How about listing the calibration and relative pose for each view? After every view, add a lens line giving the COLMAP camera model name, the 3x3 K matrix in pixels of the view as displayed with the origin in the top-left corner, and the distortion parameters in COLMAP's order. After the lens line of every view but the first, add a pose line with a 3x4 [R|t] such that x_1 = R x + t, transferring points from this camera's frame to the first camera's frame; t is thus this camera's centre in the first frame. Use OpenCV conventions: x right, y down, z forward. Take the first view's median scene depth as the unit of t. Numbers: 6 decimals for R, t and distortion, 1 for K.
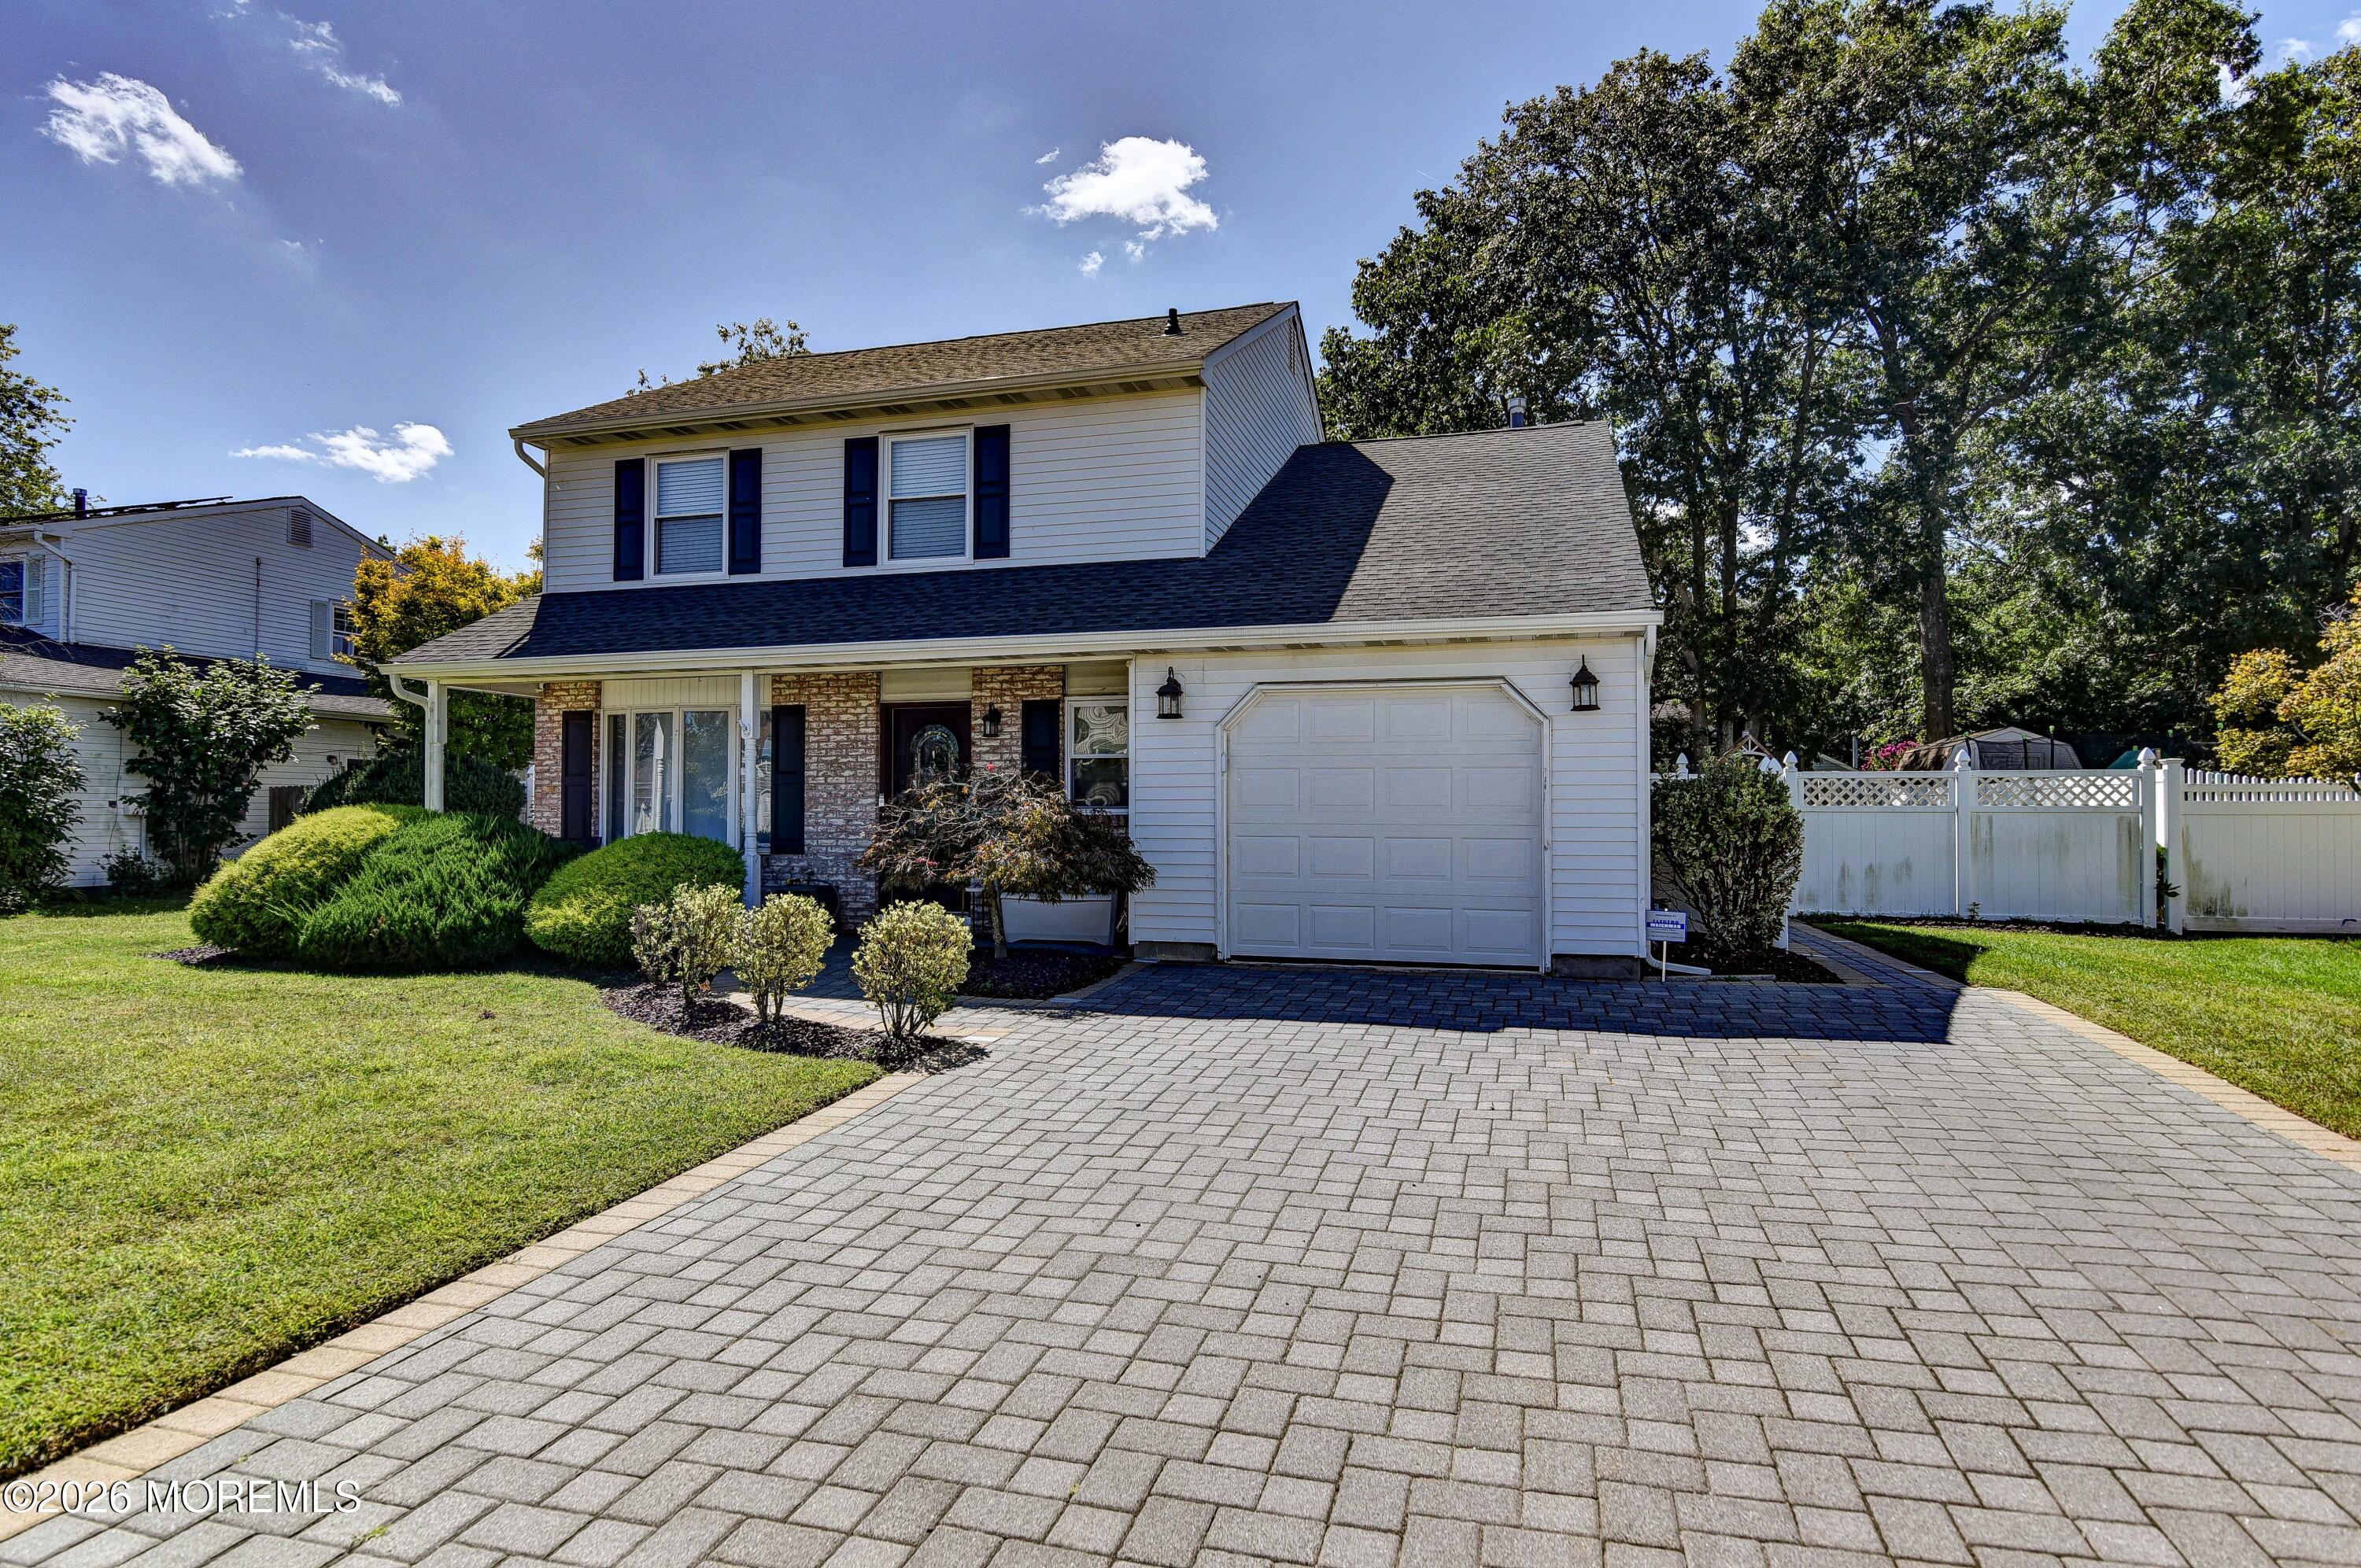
lens RADIAL K [[1291.3, 0, 1179.9], [0, 1291.3, 780.2], [0, 0, 1]] dist [-0.013630, -0.000321]
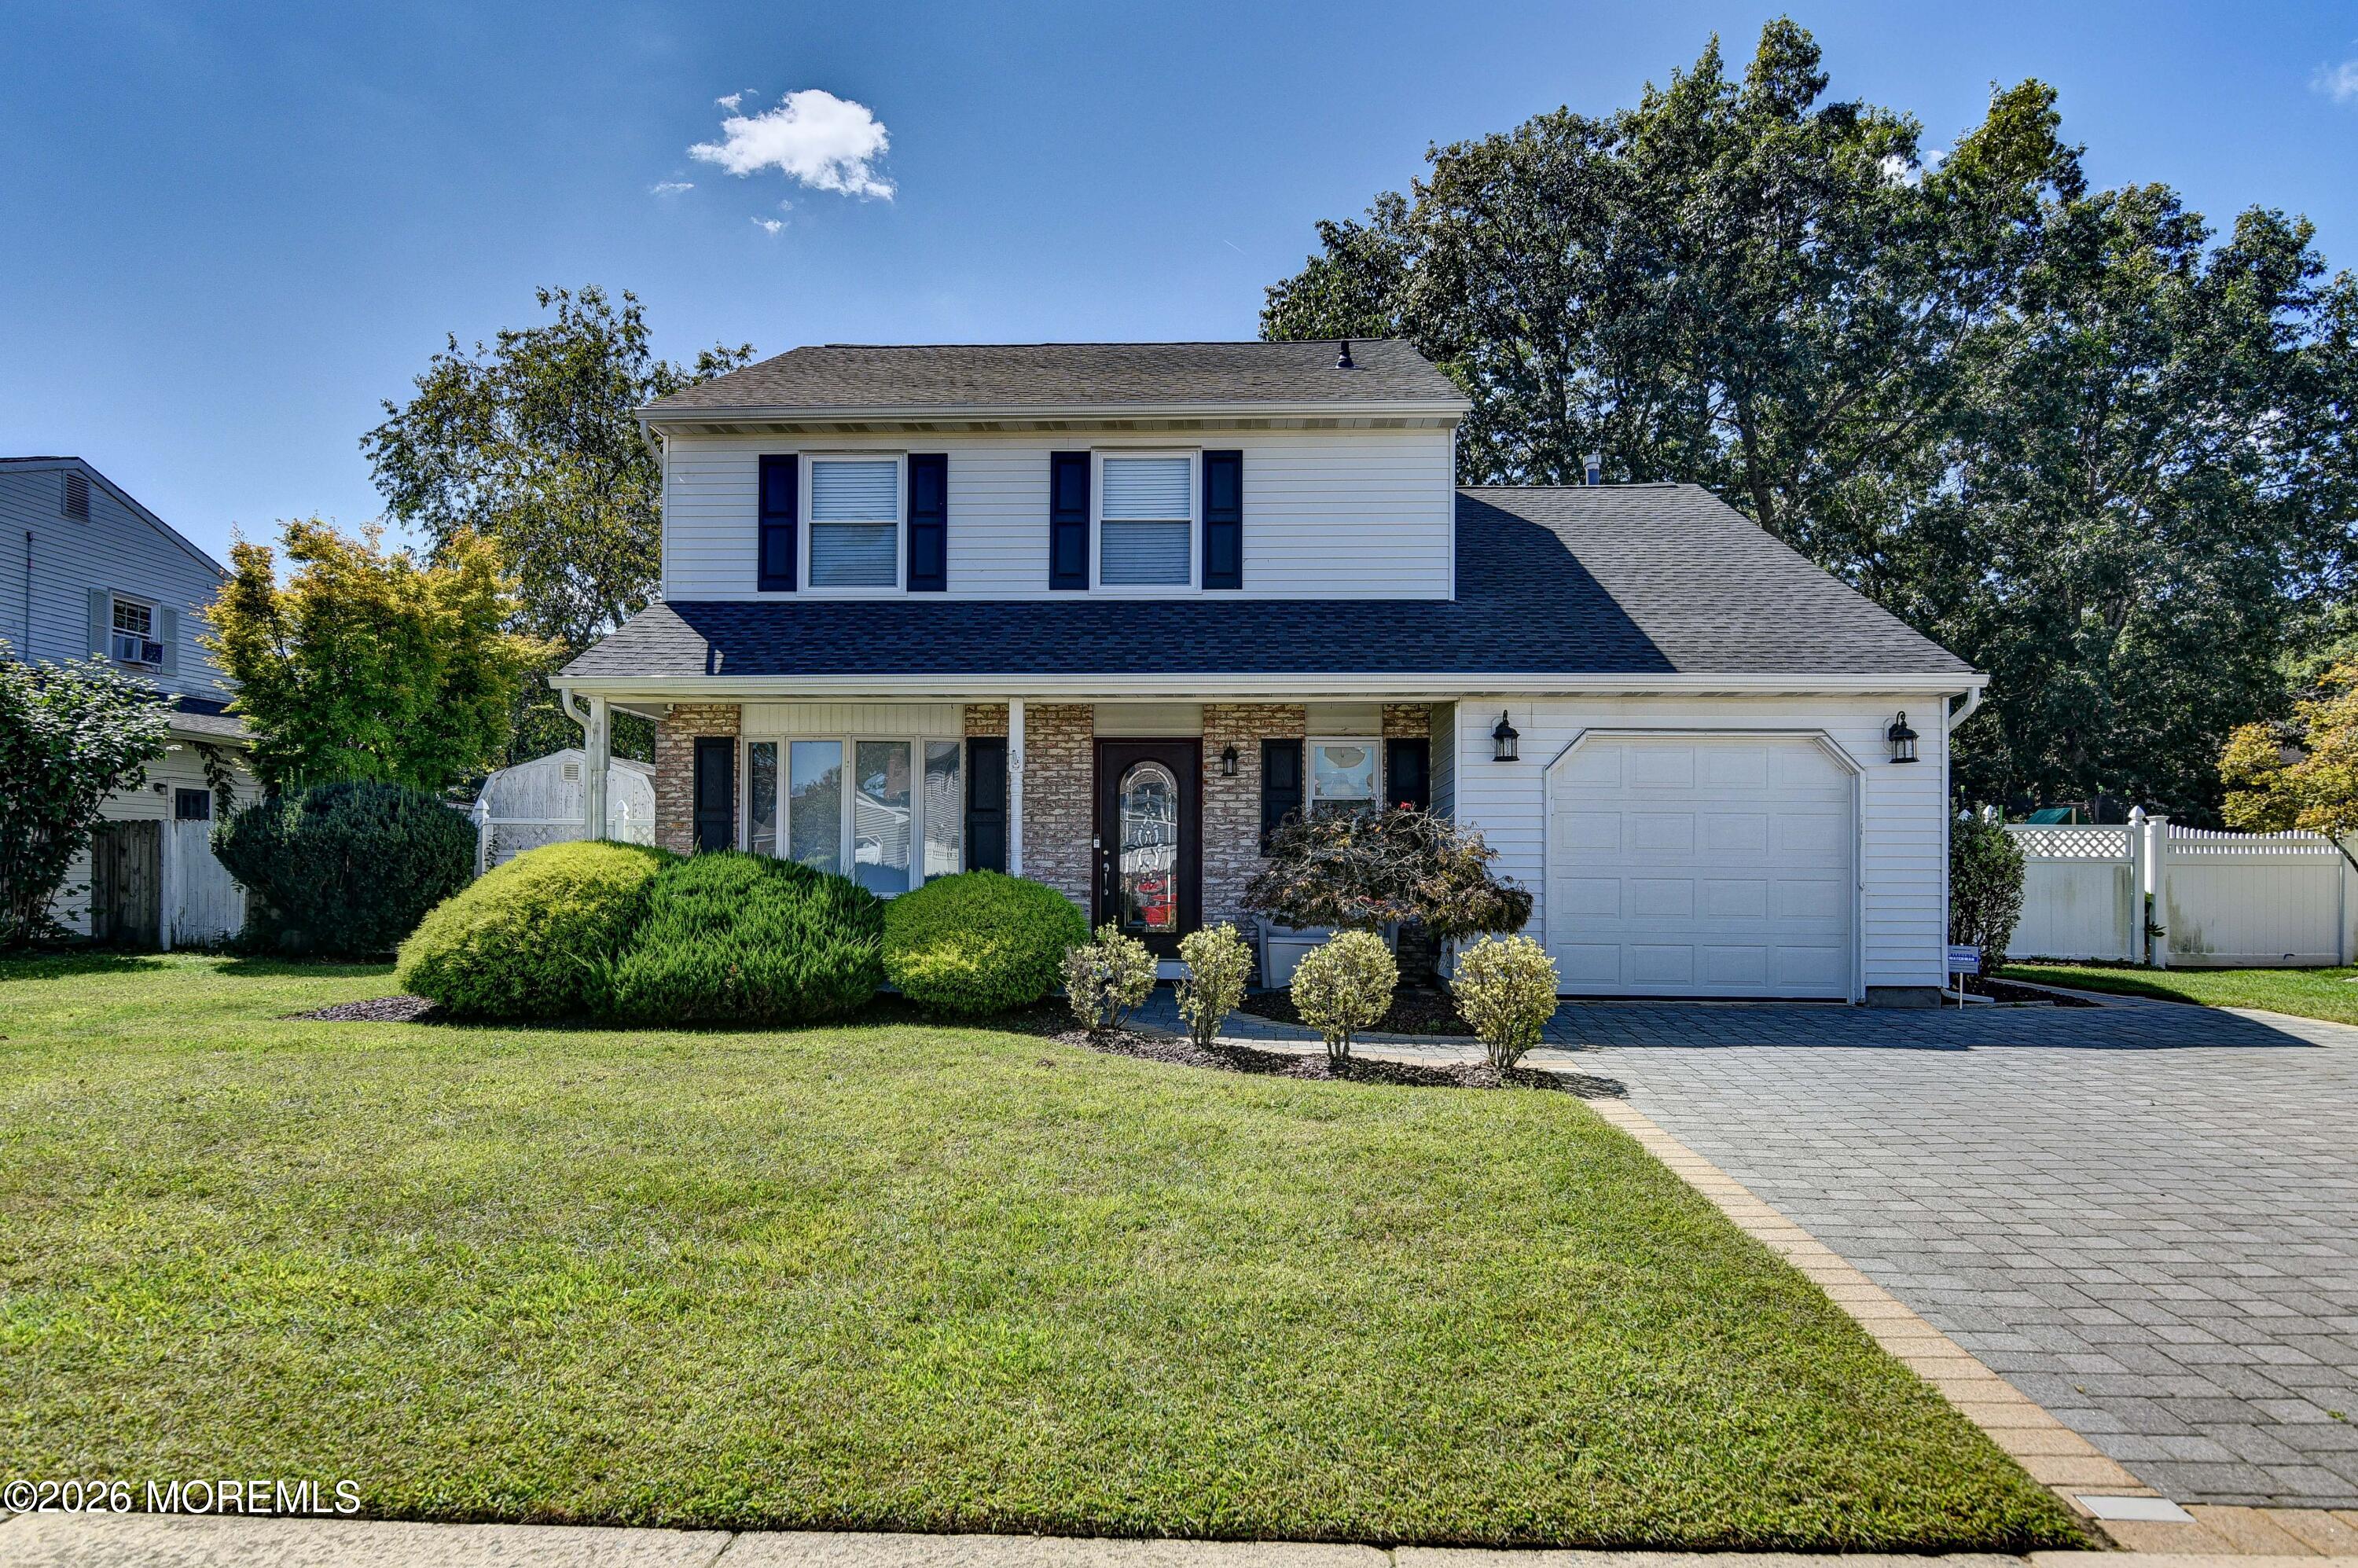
lens RADIAL K [[1398.8, 0, 1187.0], [0, 1398.8, 847.5], [0, 0, 1]] dist [-0.012659, -0.000426]
pose [[0.972148, 0.008052, 0.234230, -0.398963], [-0.010781, 0.999888, 0.010375, 0.008712], [-0.234120, -0.012611, 0.972126, -0.004034]]
